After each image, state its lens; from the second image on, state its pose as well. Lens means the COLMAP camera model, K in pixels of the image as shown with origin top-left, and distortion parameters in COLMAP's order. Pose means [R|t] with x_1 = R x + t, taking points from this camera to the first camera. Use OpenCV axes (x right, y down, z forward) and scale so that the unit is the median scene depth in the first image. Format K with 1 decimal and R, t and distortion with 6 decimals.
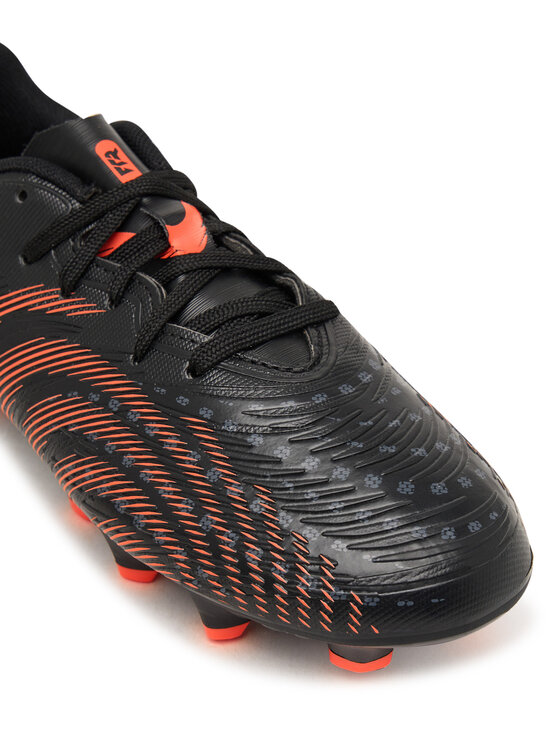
lens RADIAL K [[1336.8, 0, 281.5], [0, 1336.8, 372.3], [0, 0, 1]] dist [0.074098, 0.000000]
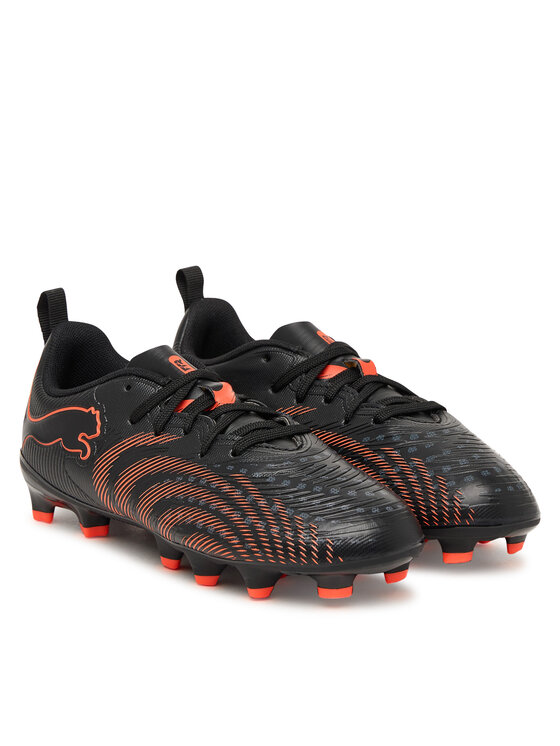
lens RADIAL K [[2193.4, 0, 279.9], [0, 2193.4, 373.0], [0, 0, 1]] dist [-0.141291, 0.000000]
pose [[0.997623, -0.059453, 0.034828, -0.101883], [0.067912, 0.933849, -0.351162, 0.957075], [-0.011647, 0.352693, 0.935667, -1.864825]]
